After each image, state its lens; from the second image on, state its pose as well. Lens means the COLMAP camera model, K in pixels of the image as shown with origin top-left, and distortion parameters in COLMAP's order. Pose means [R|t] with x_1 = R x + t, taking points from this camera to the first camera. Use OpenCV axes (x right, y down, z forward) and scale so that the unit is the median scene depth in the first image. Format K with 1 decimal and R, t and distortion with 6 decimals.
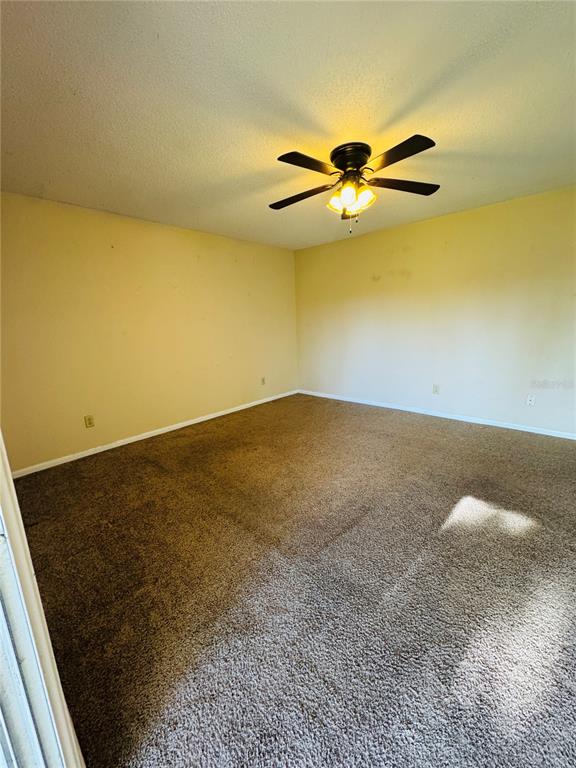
lens RADIAL K [[306.9, 0, 287.6], [0, 306.9, 383.9], [0, 0, 1]] dist [0.002944, 0.000075]
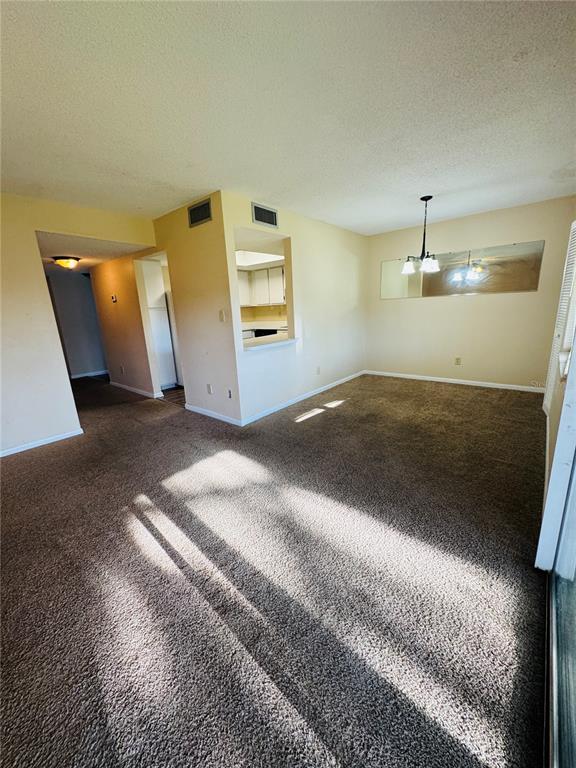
lens RADIAL K [[306.9, 0, 285.4], [0, 306.9, 383.6], [0, 0, 1]] dist [0.002944, 0.000075]
pose [[-0.042663, -0.203118, 0.978224, -0.093043], [0.248260, 0.946251, 0.207306, -0.047373], [-0.967754, 0.251698, 0.010056, 0.249517]]
